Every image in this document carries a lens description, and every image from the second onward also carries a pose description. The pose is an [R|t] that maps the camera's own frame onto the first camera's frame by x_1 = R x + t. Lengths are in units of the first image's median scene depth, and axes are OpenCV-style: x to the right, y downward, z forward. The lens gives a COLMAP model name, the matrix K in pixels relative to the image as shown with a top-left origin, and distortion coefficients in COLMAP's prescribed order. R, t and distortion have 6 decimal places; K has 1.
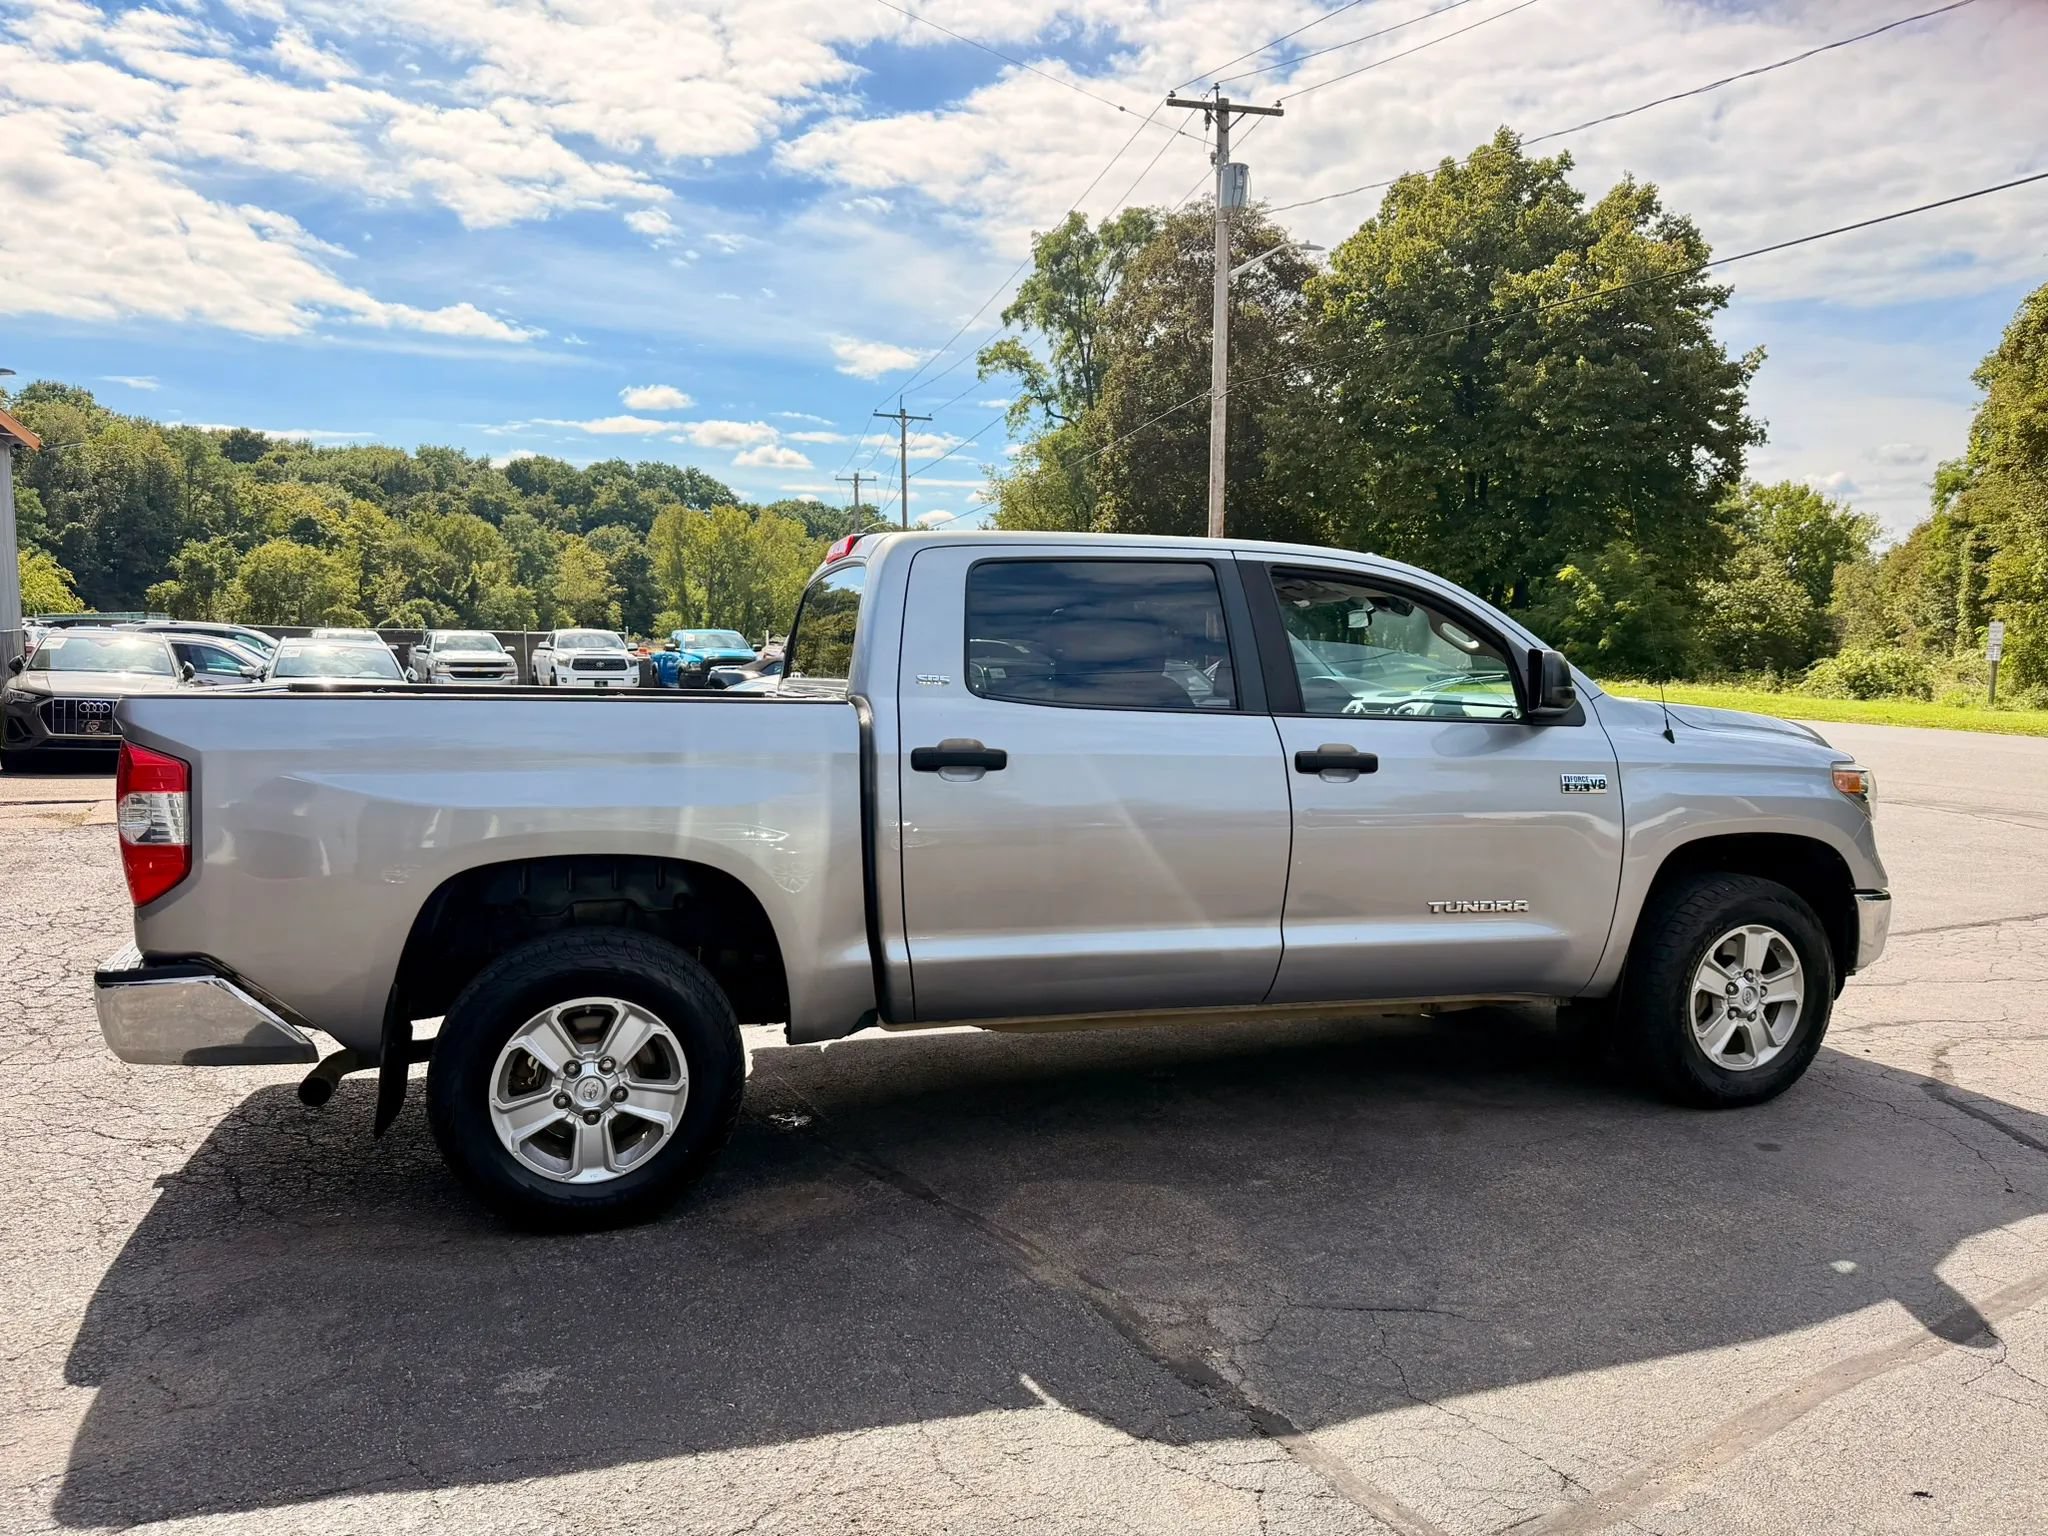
lens RADIAL K [[1501.3, 0, 1022.9], [0, 1501.3, 807.4], [0, 0, 1]] dist [-0.011628, -0.004557]
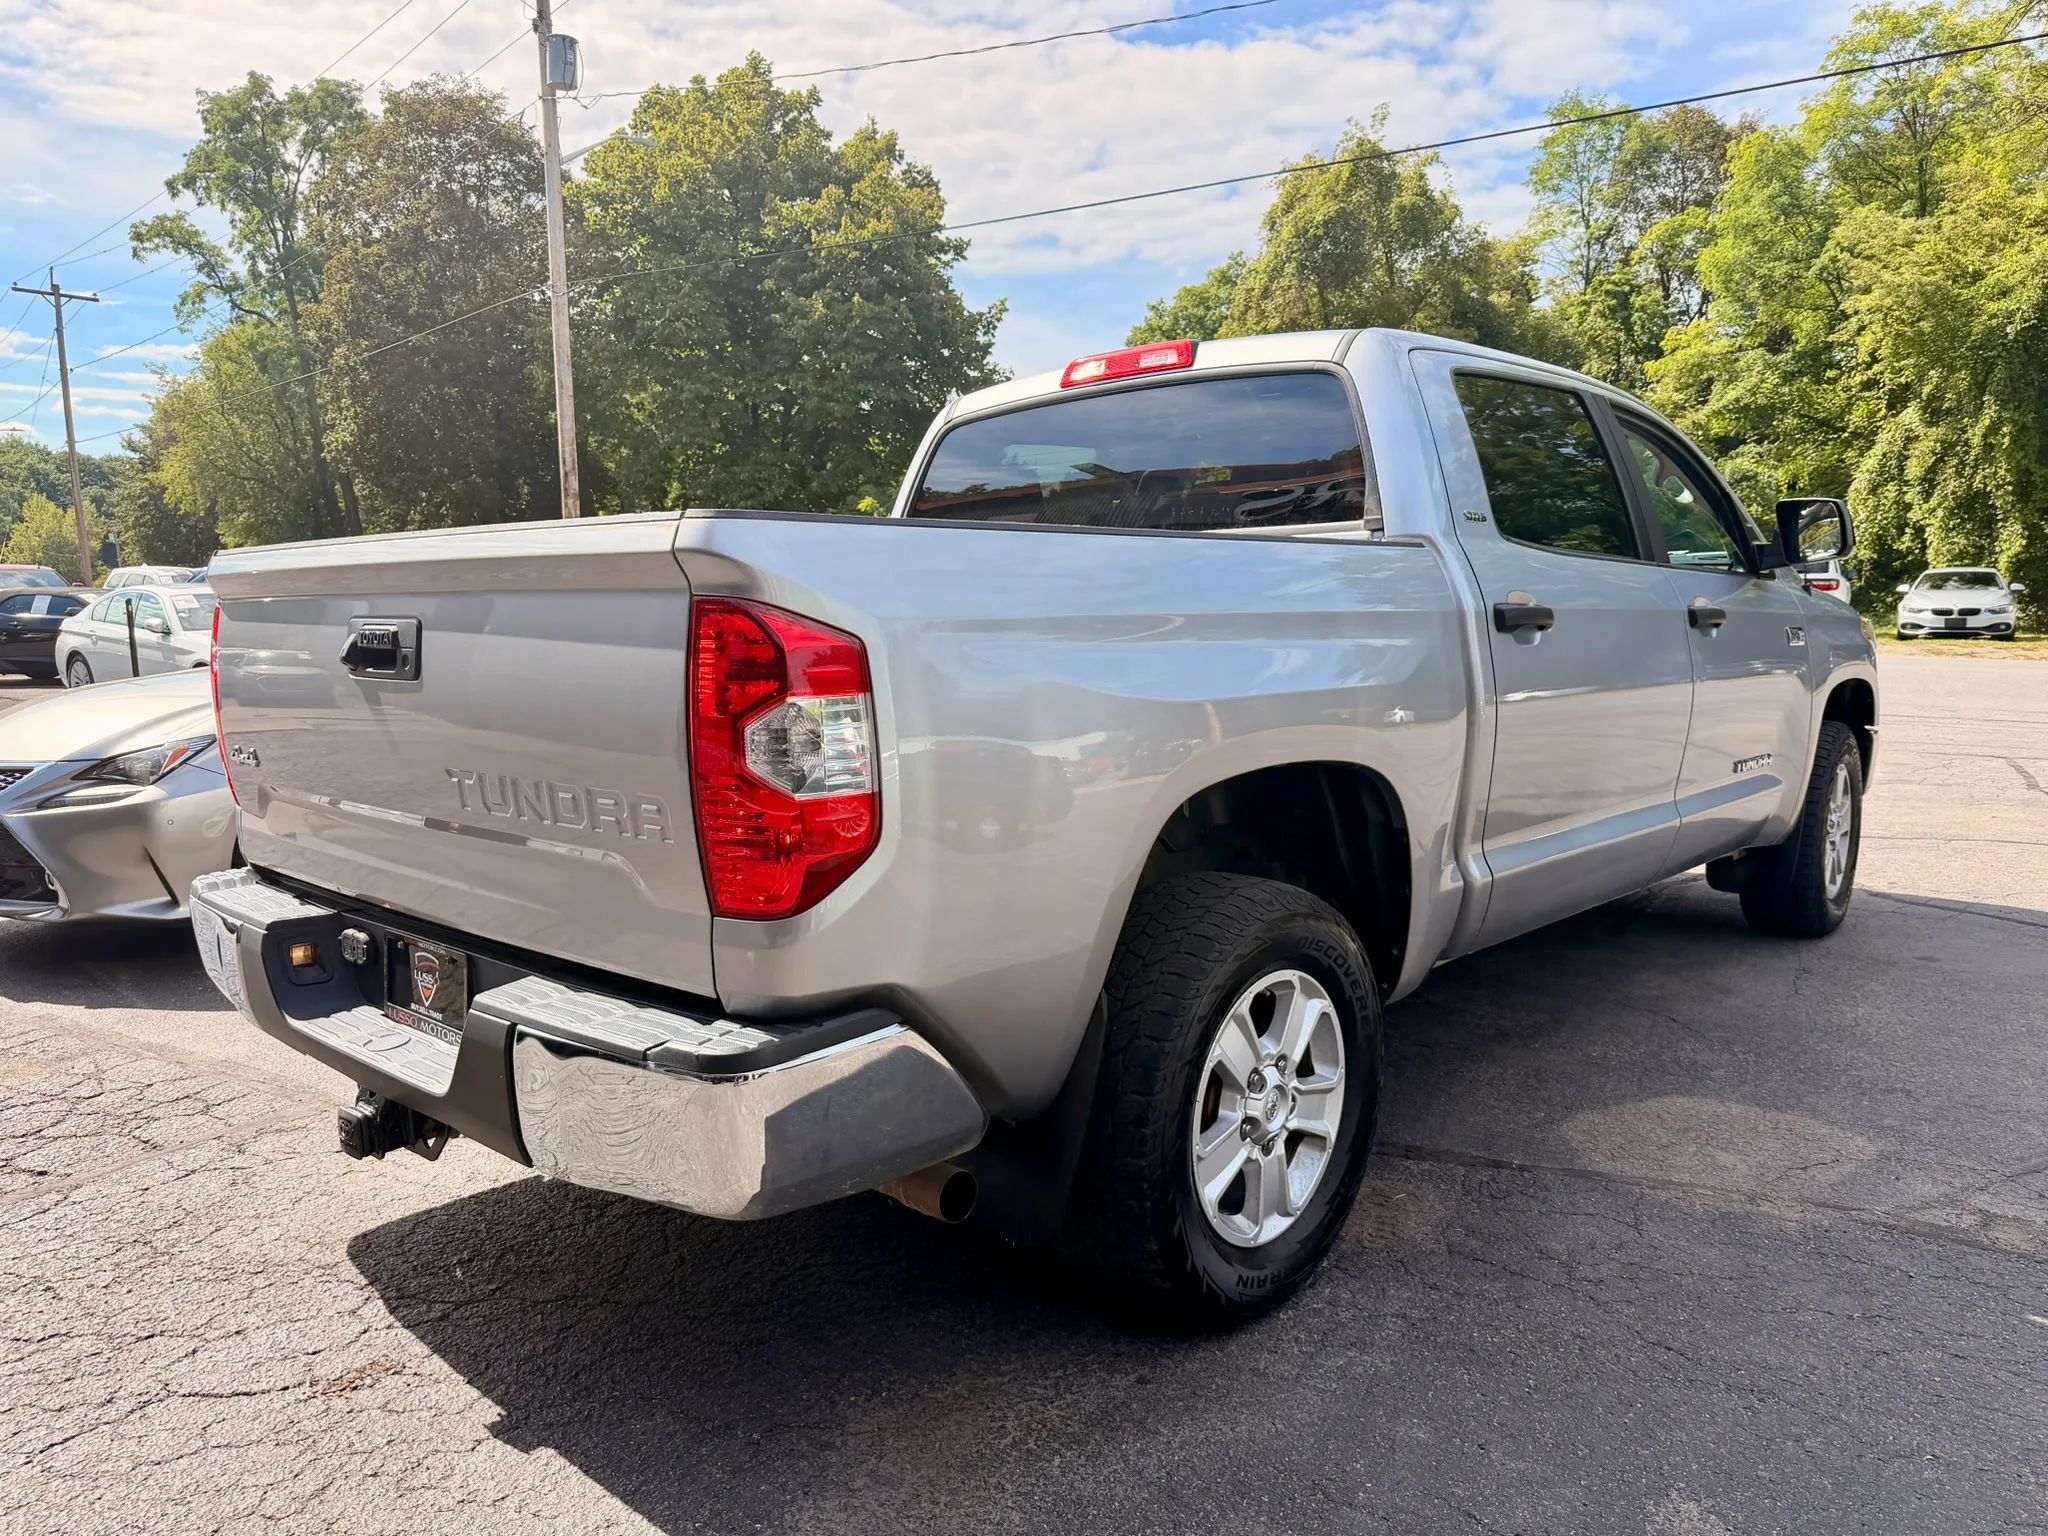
lens RADIAL K [[1501.3, 0, 1022.9], [0, 1501.3, 807.4], [0, 0, 1]] dist [-0.011628, -0.004557]
pose [[0.848333, -0.083710, 0.522804, -0.088774], [0.064199, 0.996400, 0.055368, 0.000649], [-0.525556, -0.013407, 0.850653, 0.057236]]
